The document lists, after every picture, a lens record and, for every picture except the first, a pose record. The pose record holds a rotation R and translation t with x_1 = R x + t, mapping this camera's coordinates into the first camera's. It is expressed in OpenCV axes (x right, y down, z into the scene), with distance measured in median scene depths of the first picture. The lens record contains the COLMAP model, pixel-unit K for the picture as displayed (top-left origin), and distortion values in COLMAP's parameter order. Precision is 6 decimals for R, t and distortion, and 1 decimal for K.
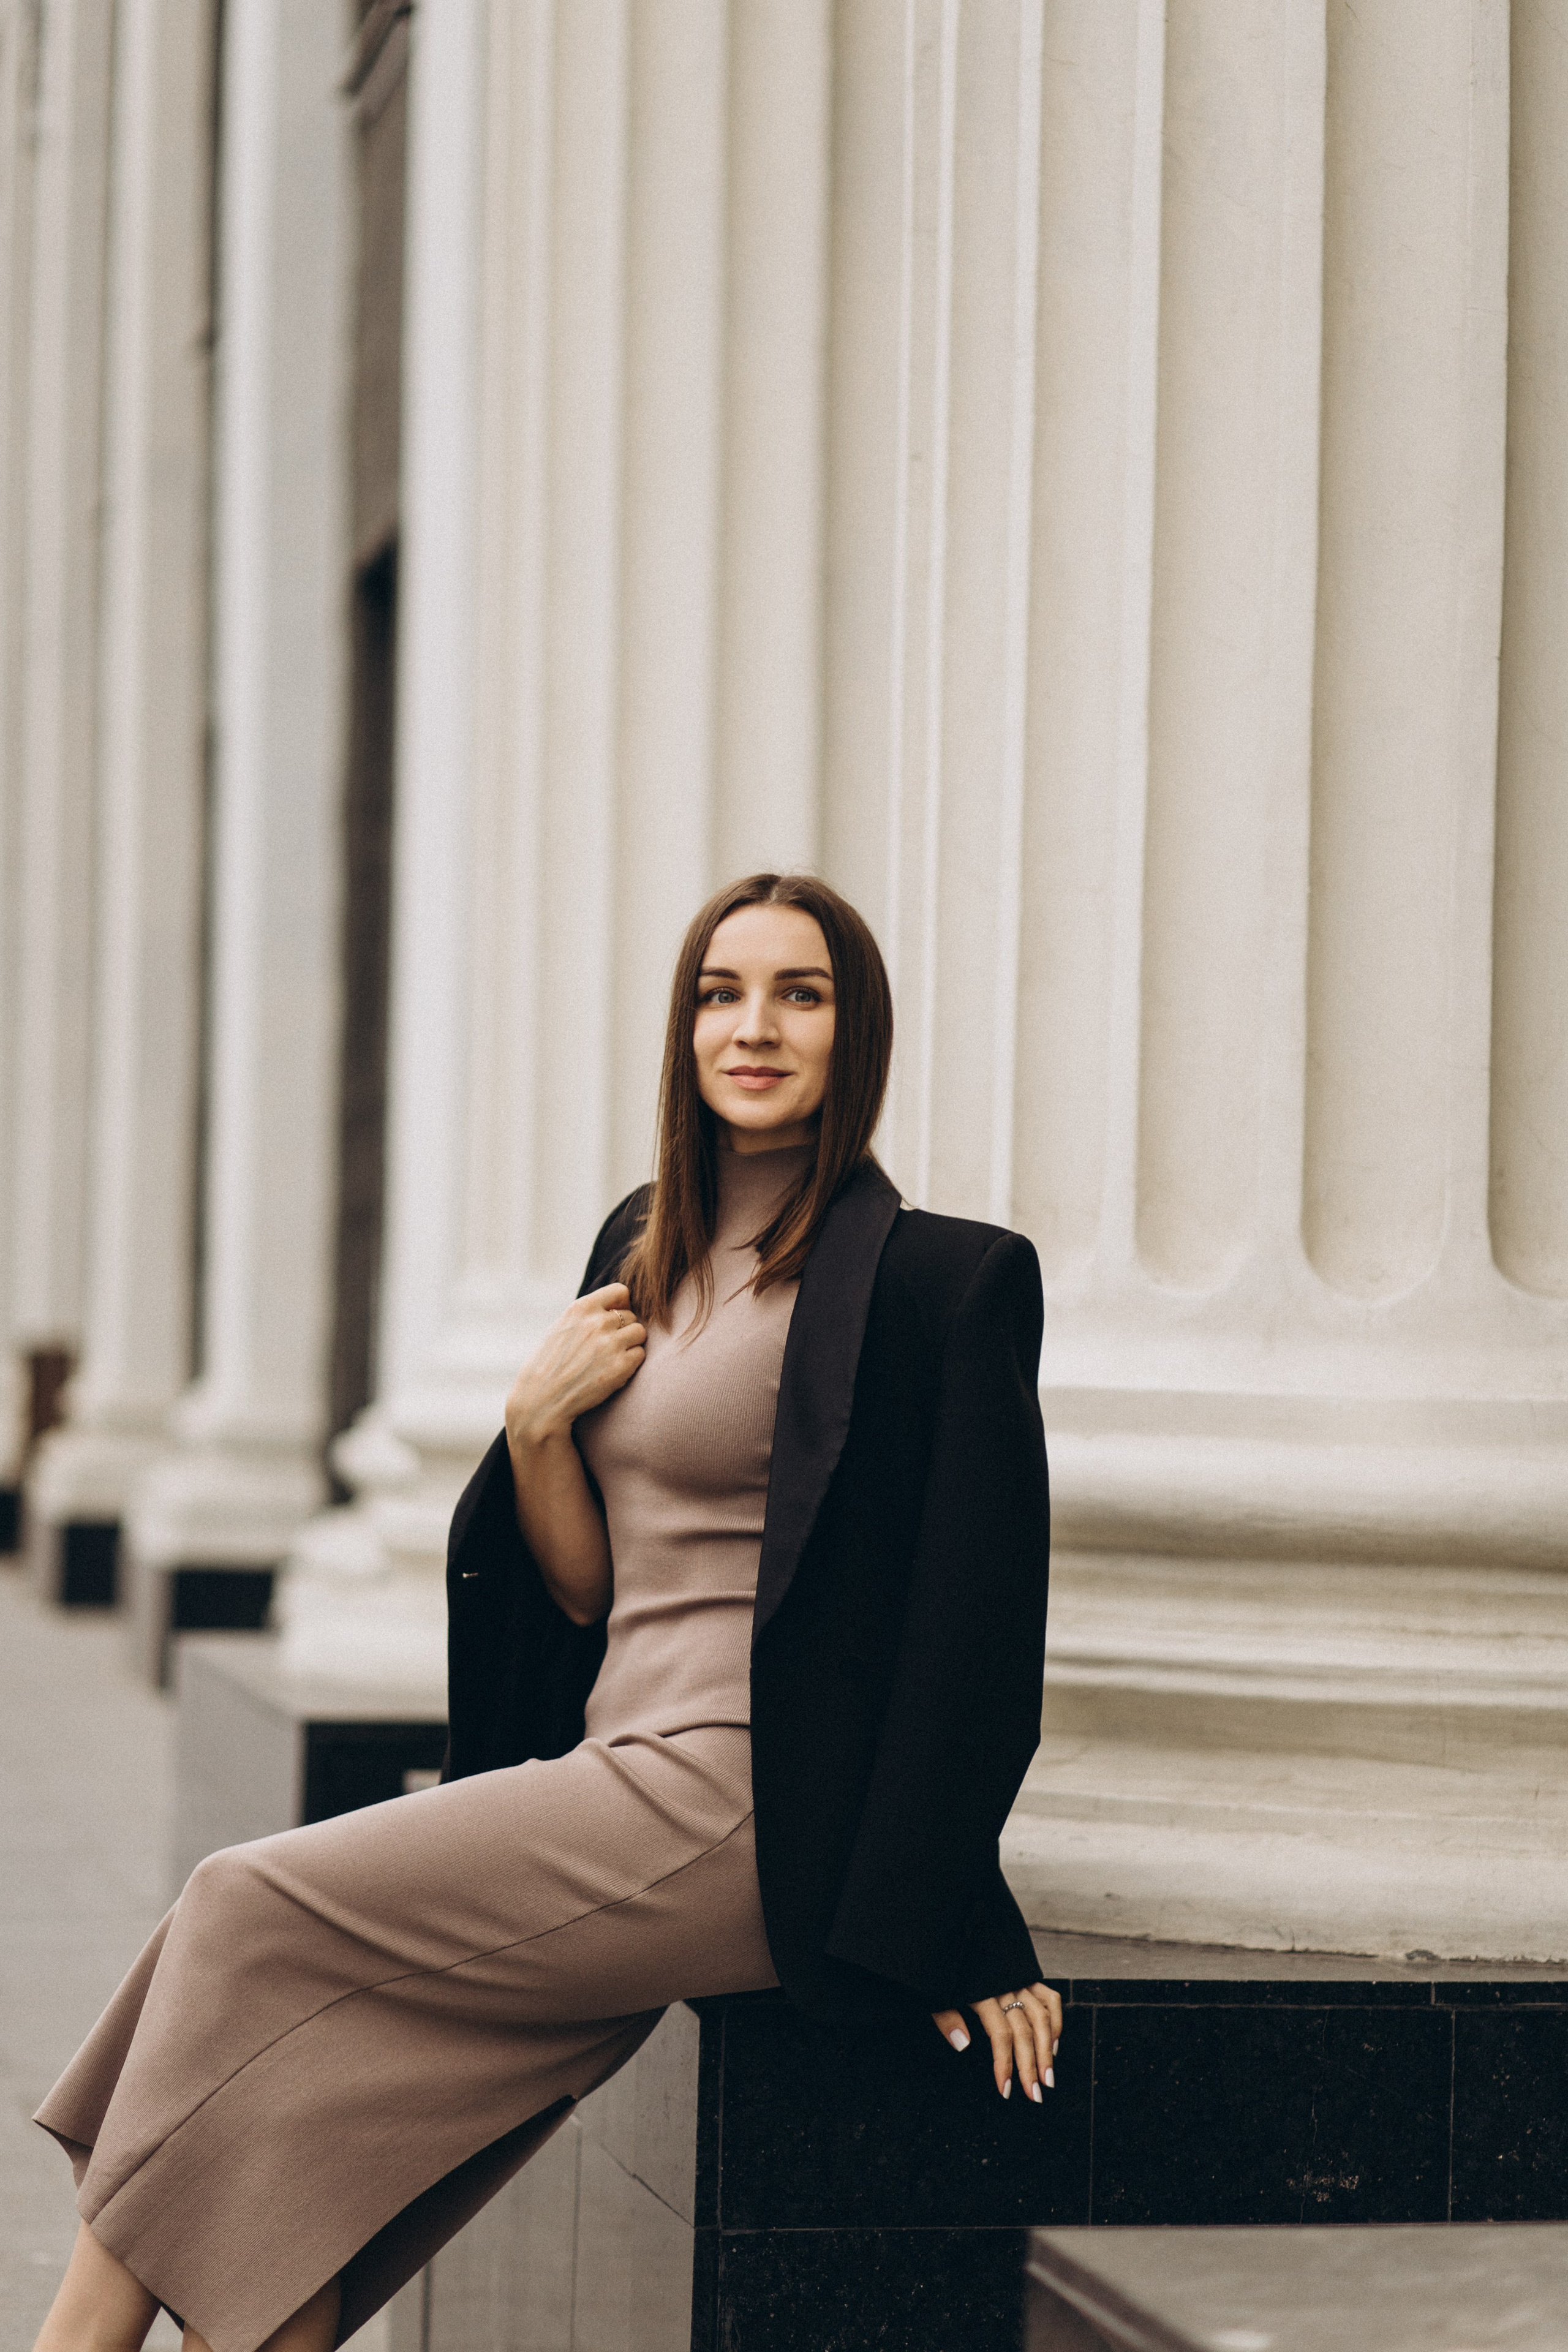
lens RADIAL K [[5698.2, 0, 937.4], [0, 5698.2, 1177.5], [0, 0, 1]] dist [0.705935, -10.160108]
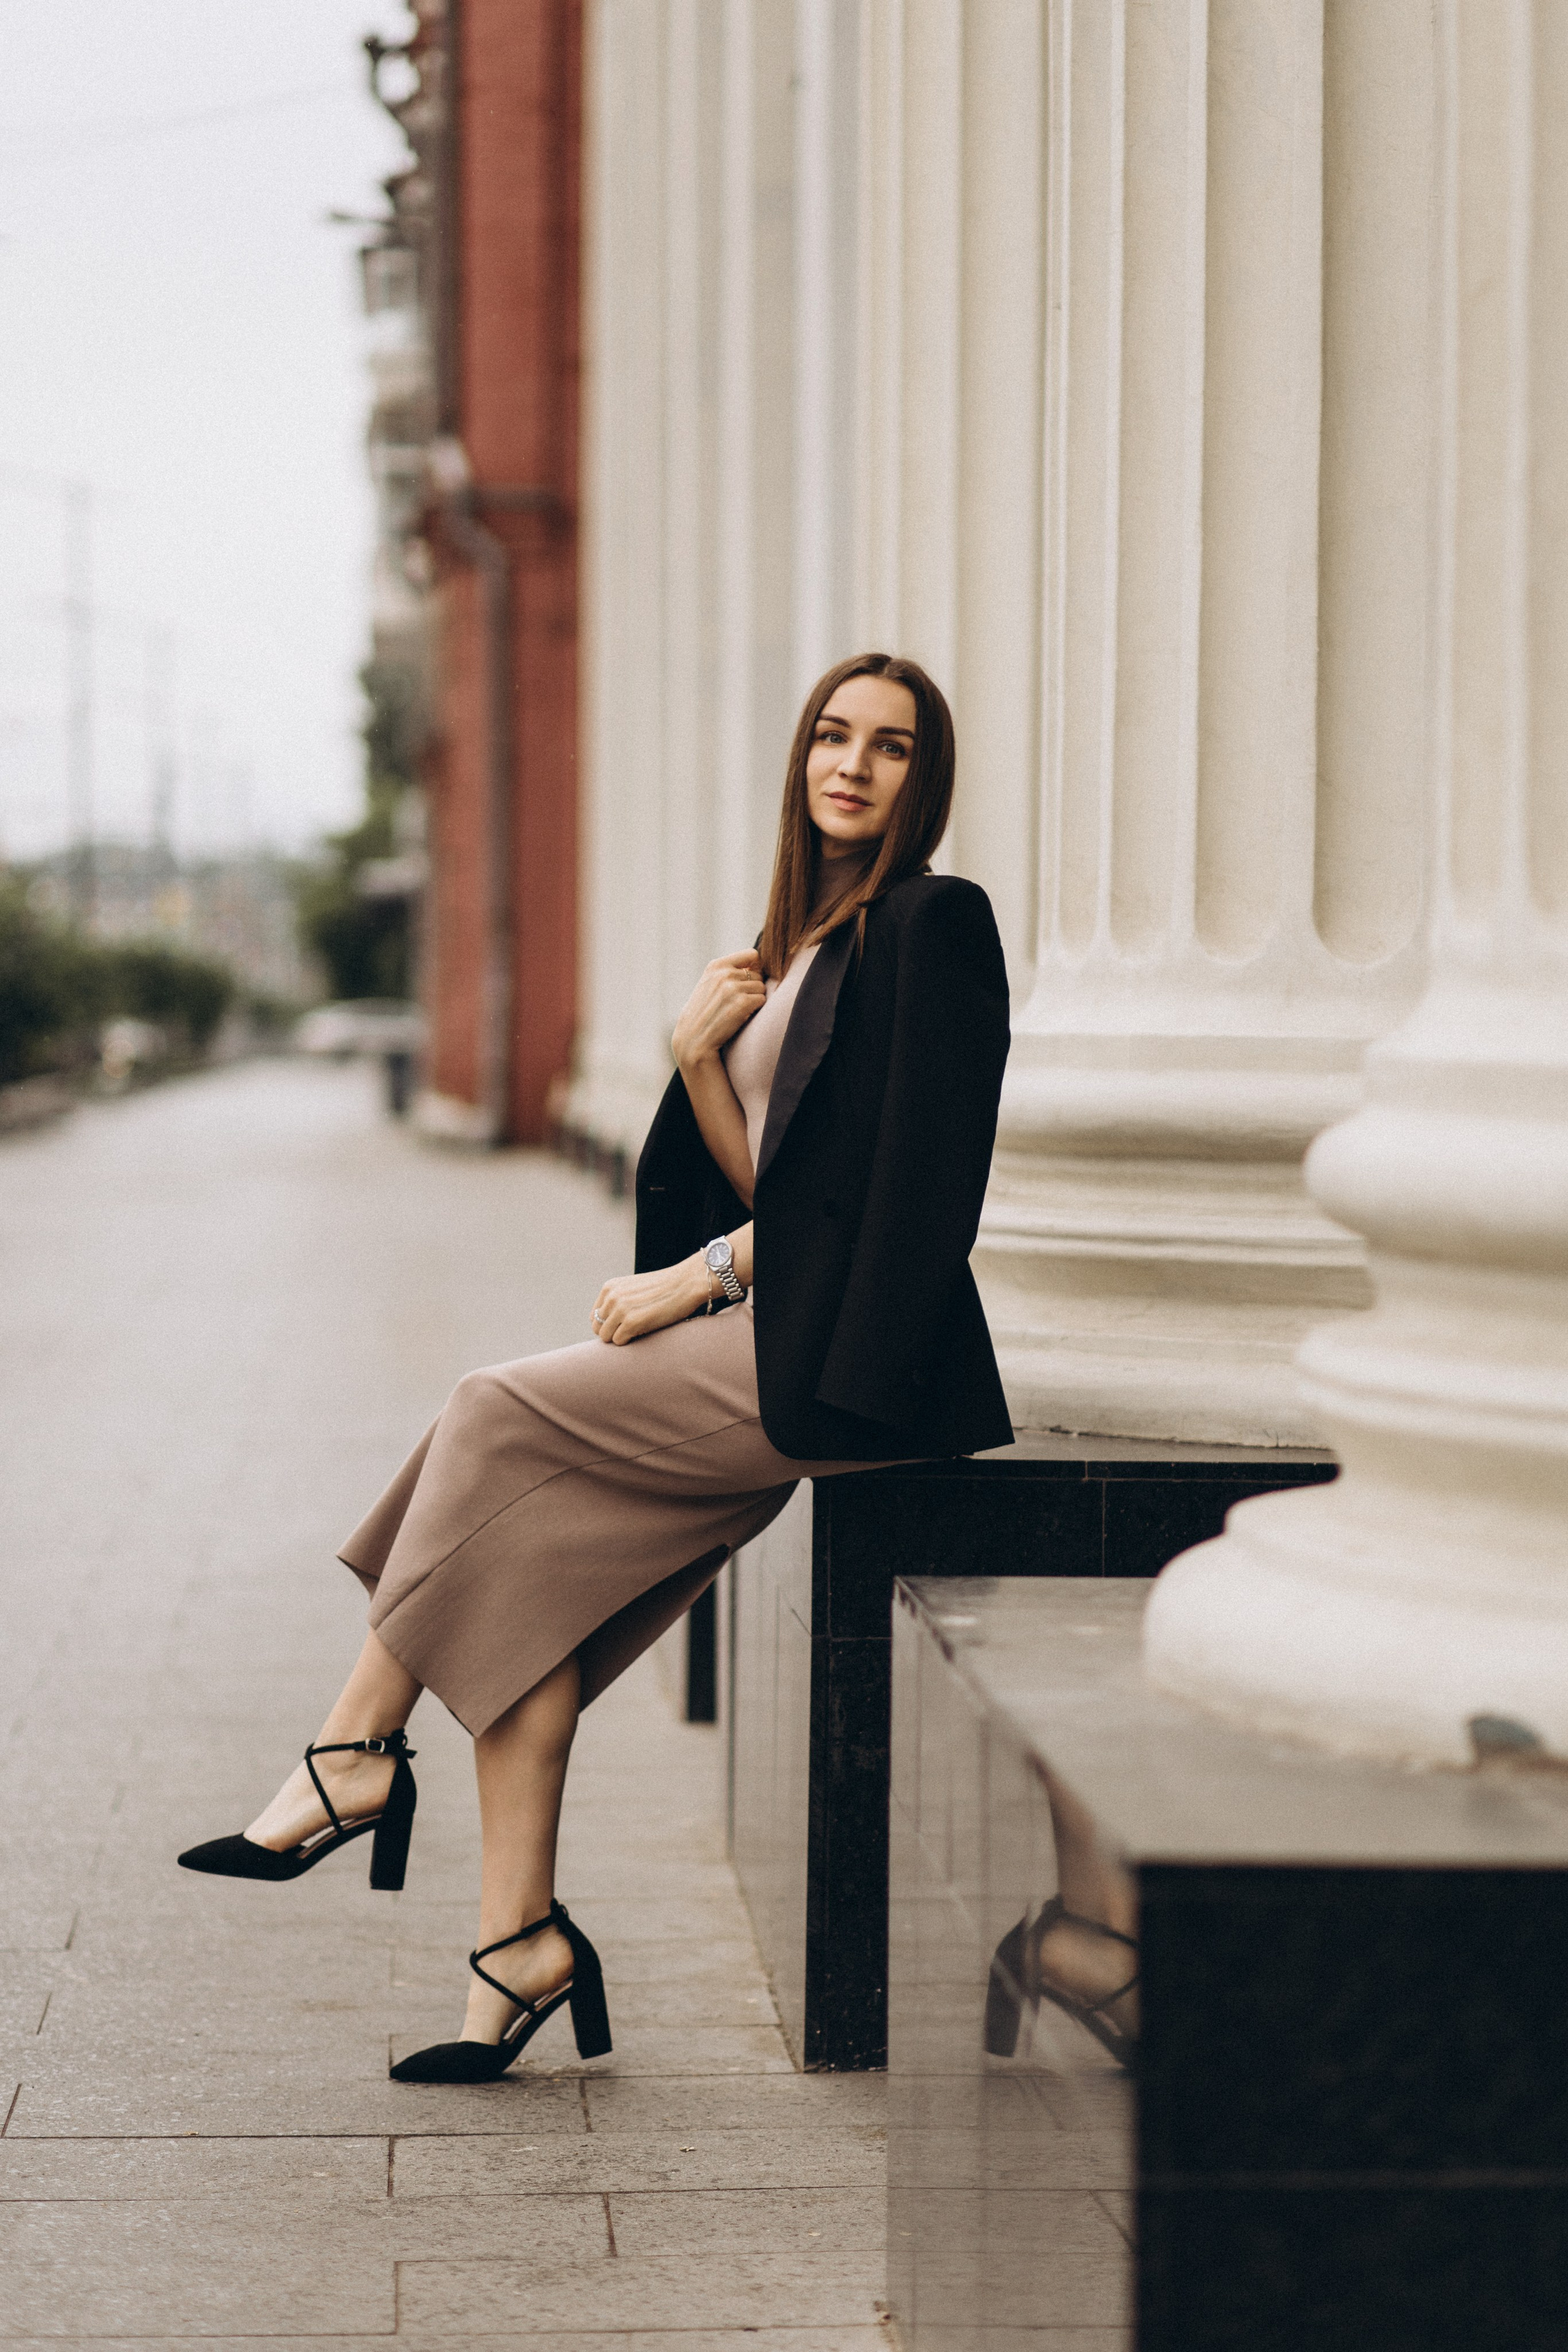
lens RADIAL K [[5820.3, 0, 784.0], [0, 5820.3, 1176.0], [0, 0, 1]] dist [0.747070, -9.313929]
pose [[0.989169, -0.011282, -0.146346, 0.147586], [0.019150, 0.998439, 0.052467, -0.003213], [0.145525, -0.054701, 0.987841, -0.364915]]
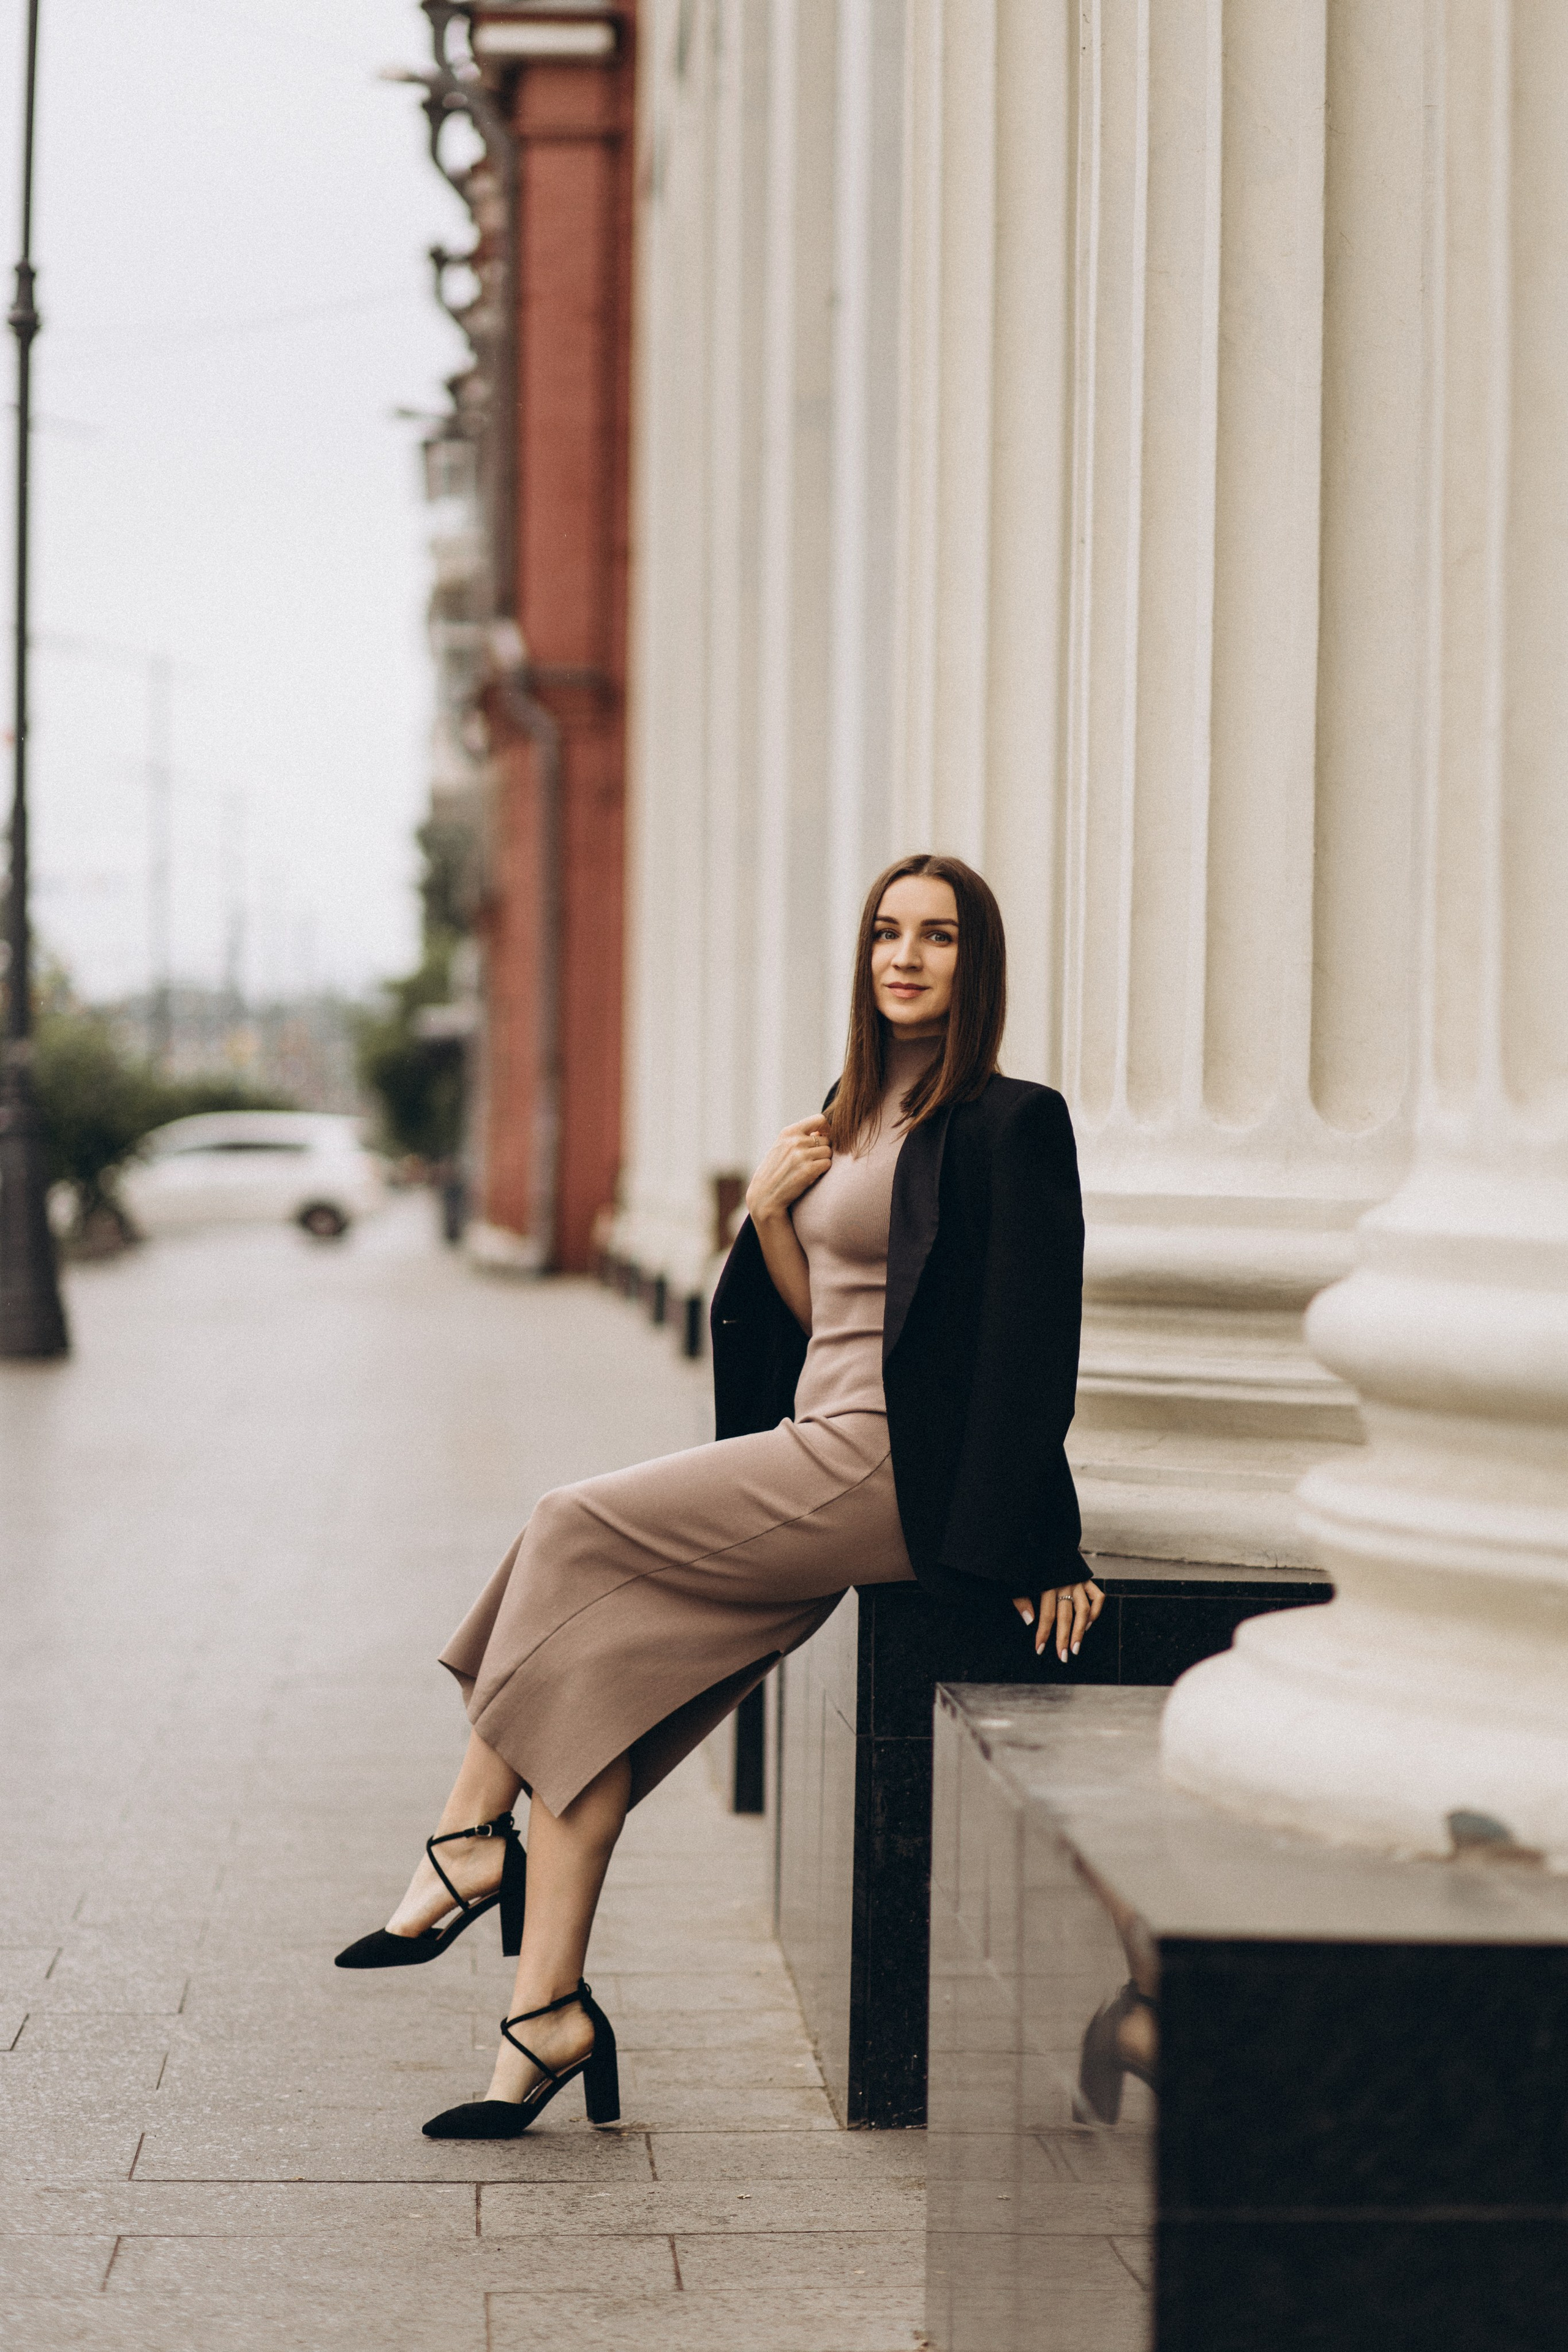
lens RADIAL K [[5443.2, 0, 784.0], [0, 5443.2, 1176.0], [0, 0, 1]] dist [0.738368, -9.327335]
pose [[0.988593, -0.007824, -0.150410, 0.149260], [0.012425, 0.999482, 0.029675, -0.011313], [0.150100, -0.031205, 0.988178, -0.422388]]
